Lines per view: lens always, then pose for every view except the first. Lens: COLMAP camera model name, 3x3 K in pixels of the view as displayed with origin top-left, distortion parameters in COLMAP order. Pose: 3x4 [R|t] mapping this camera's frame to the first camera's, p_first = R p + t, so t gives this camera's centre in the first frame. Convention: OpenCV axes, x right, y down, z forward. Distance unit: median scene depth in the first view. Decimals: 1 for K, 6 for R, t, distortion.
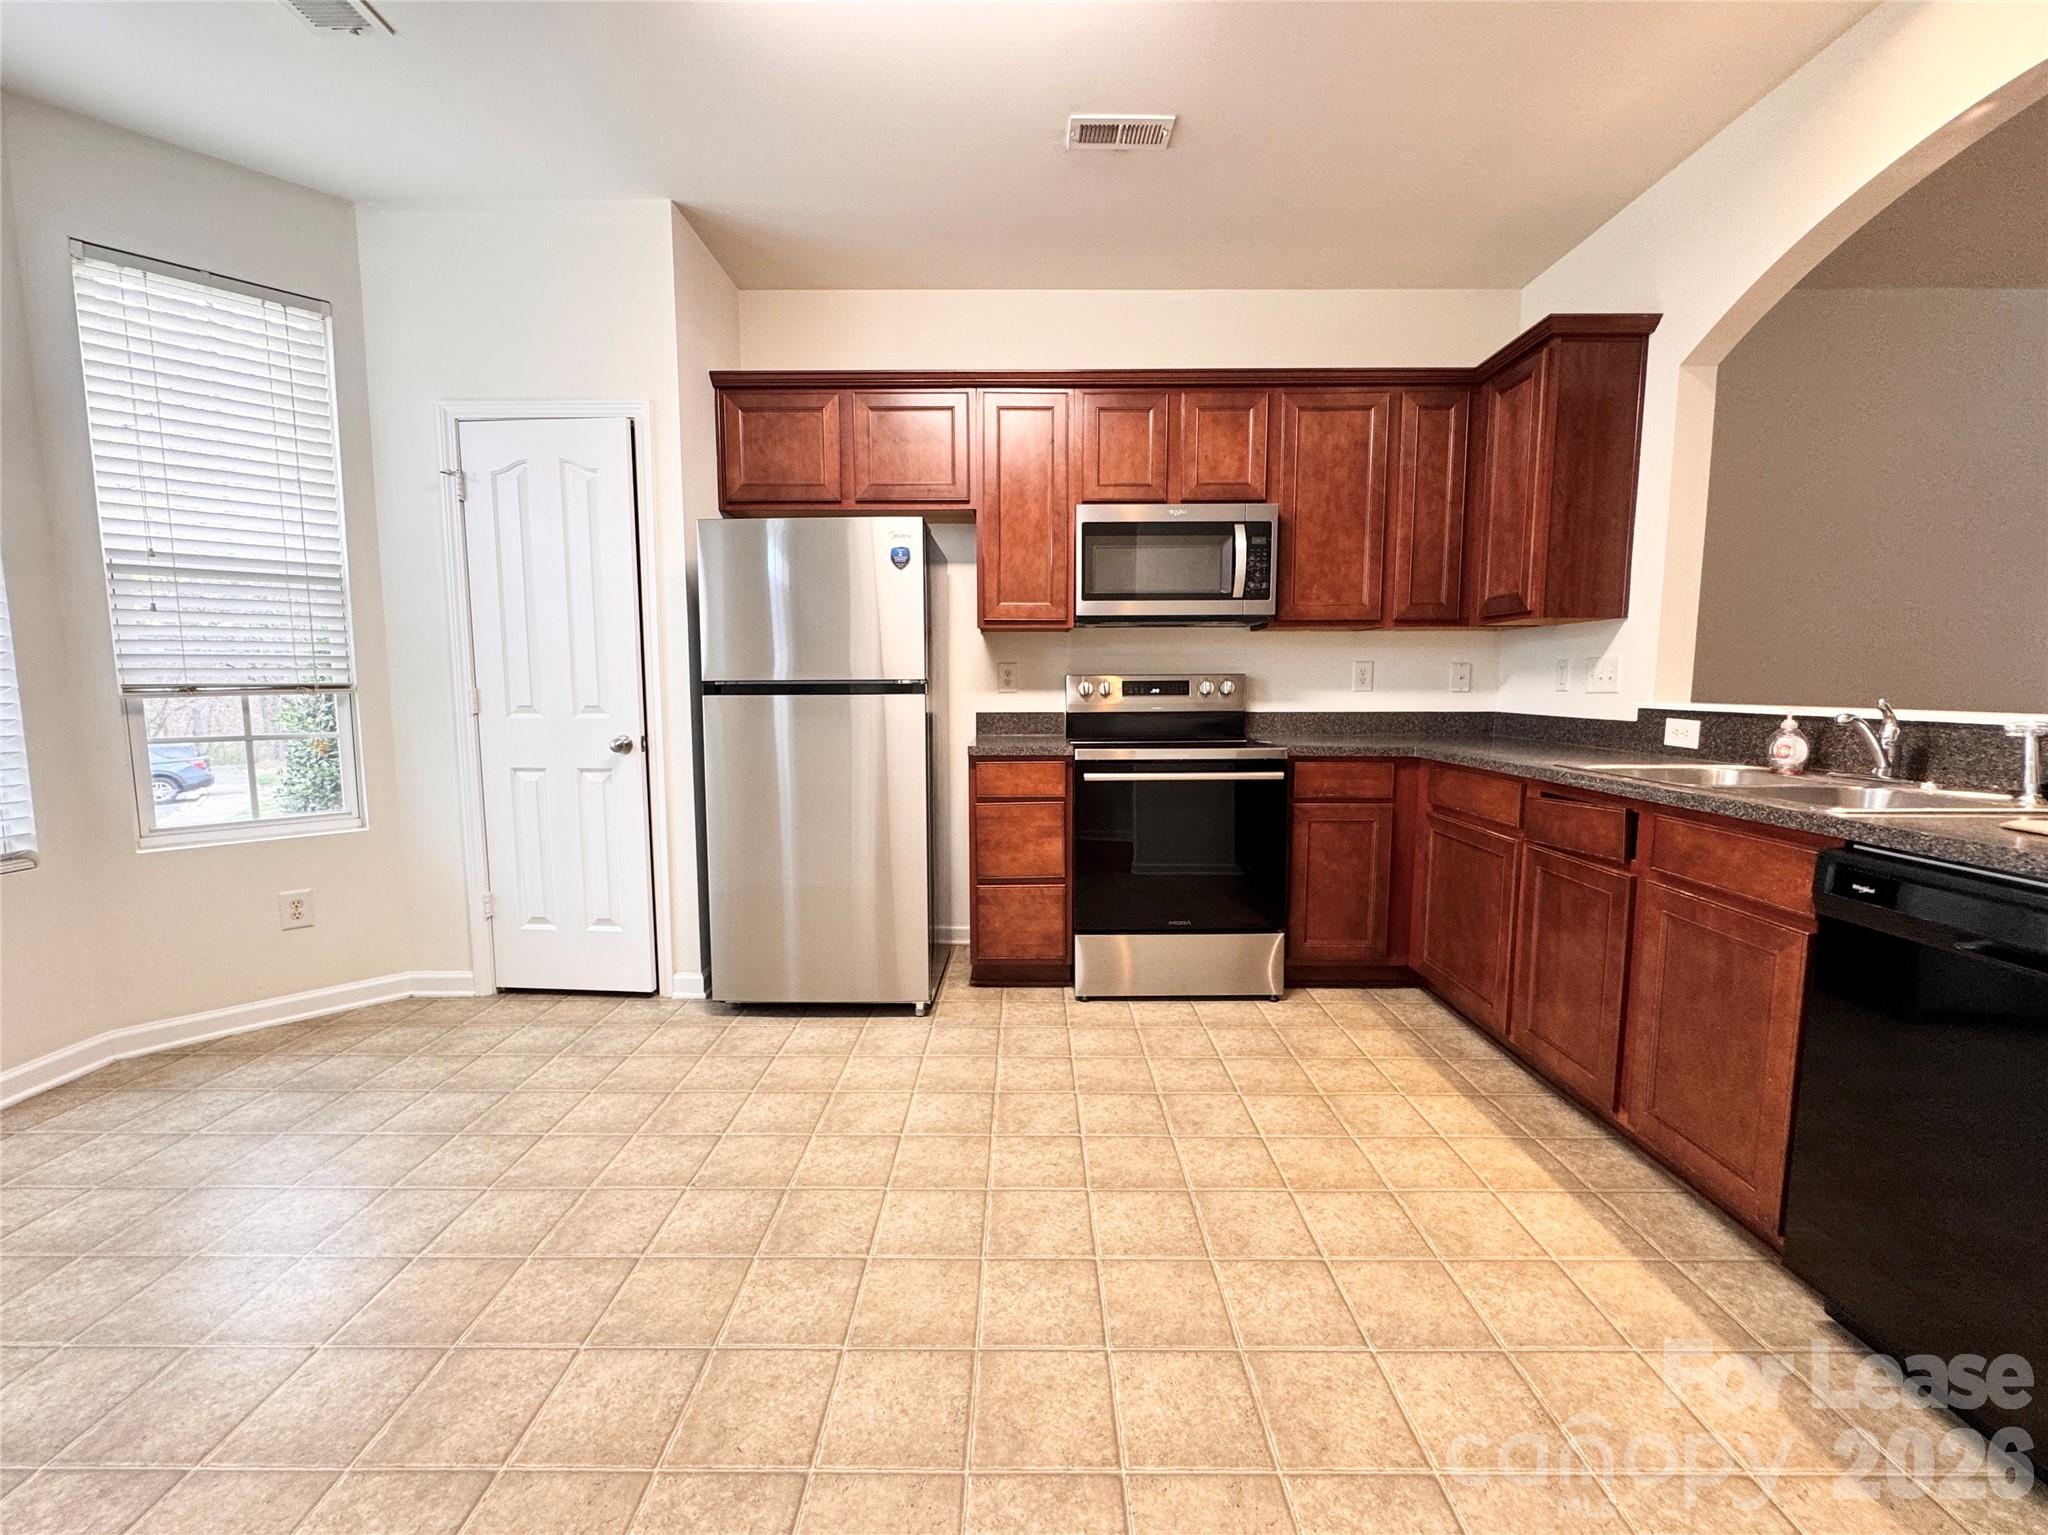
lens RADIAL K [[824.0, 0, 1033.8], [0, 824.0, 759.9], [0, 0, 1]] dist [-0.002690, 0.000007]
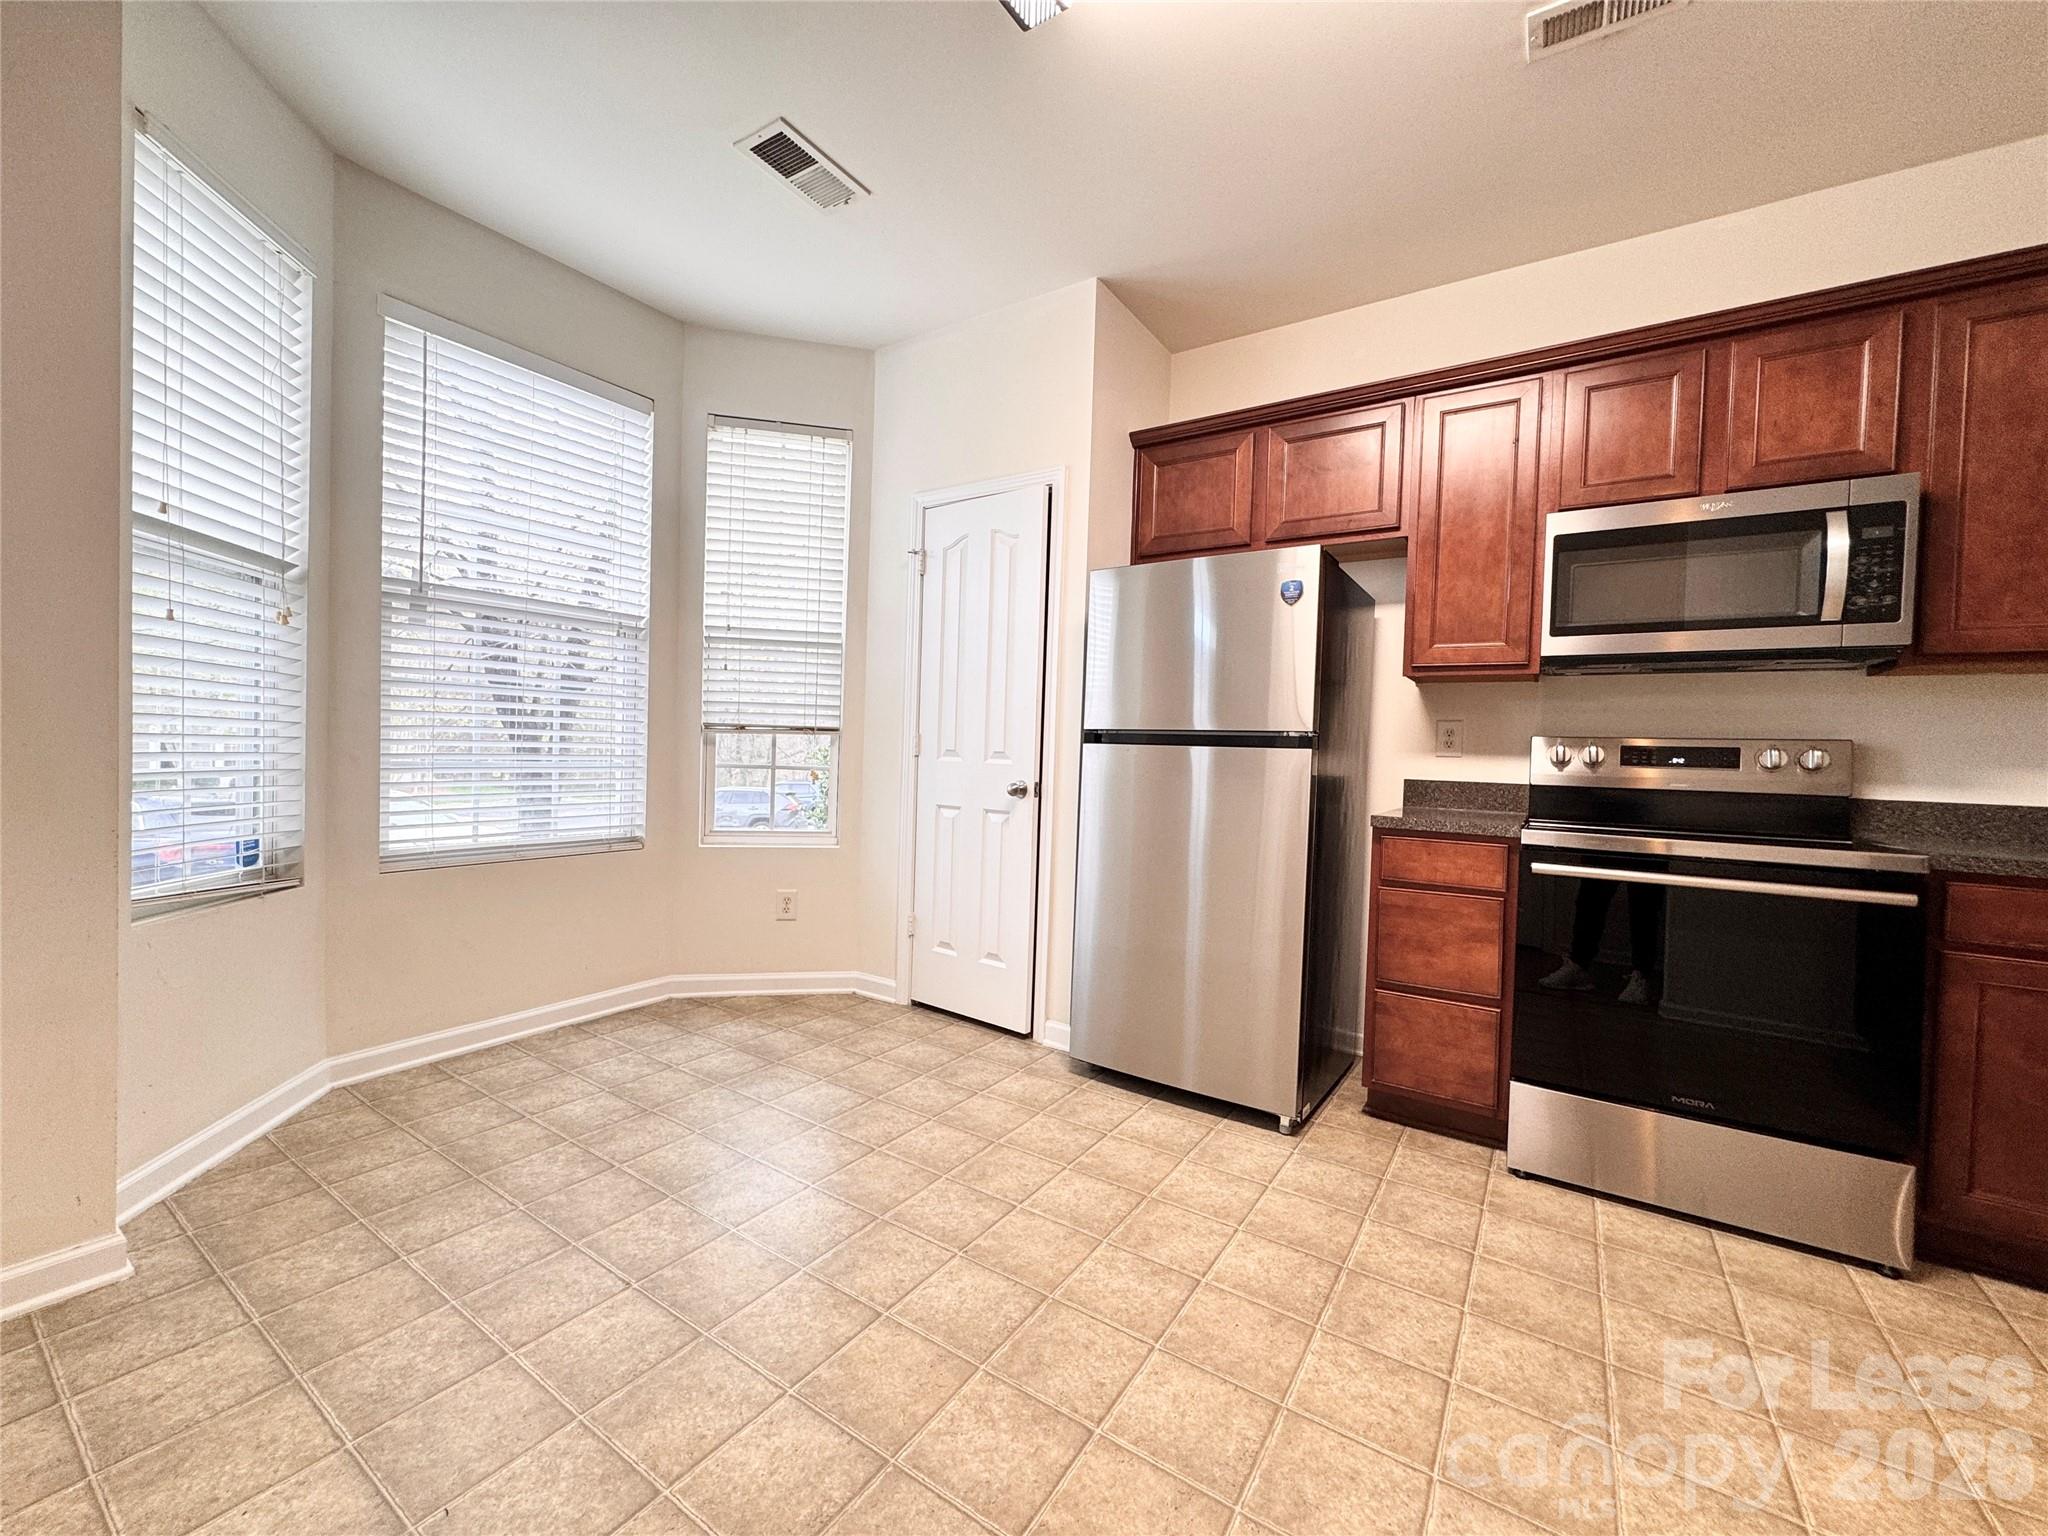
lens RADIAL K [[811.6, 0, 1041.0], [0, 811.6, 764.5], [0, 0, 1]] dist [-0.001062, -0.000054]
pose [[0.835801, 0.037622, -0.547743, 0.087833], [-0.084148, 0.994640, -0.060084, 0.009752], [0.542546, 0.096309, 0.834487, 0.142664]]
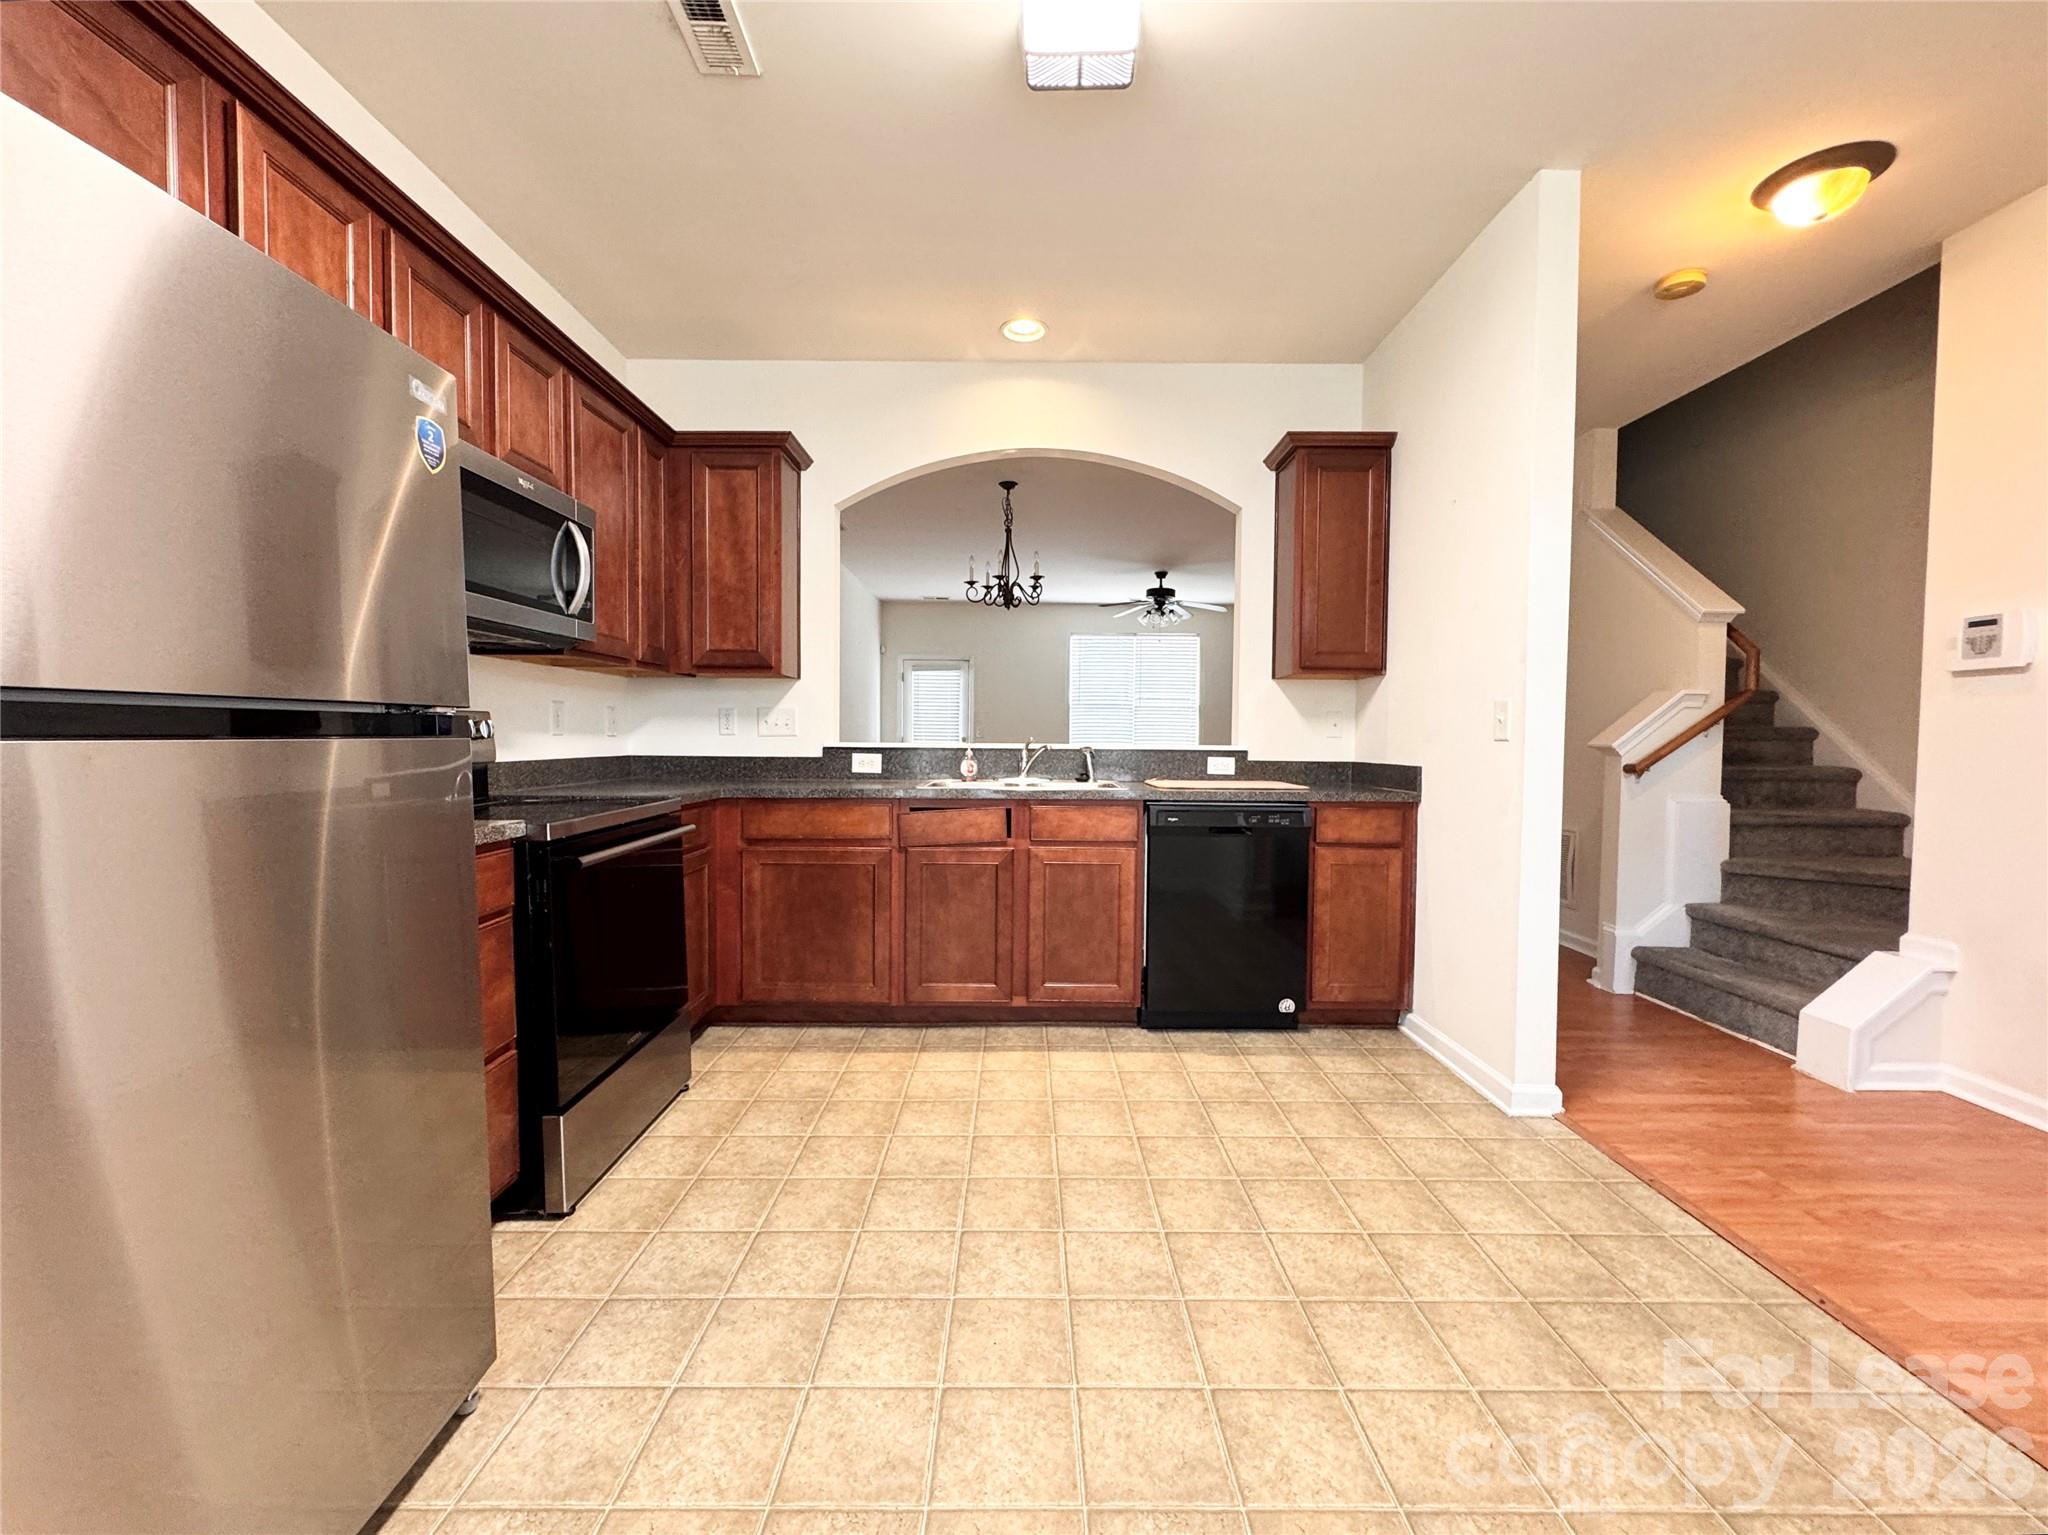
lens RADIAL K [[817.4, 0, 1022.8], [0, 817.4, 765.6], [0, 0, 1]] dist [-0.002650, -0.000077]
pose [[0.024939, -0.036728, 0.999014, -0.571410], [0.088369, 0.995494, 0.034392, -0.047995], [-0.995776, 0.087425, 0.028072, 0.616697]]
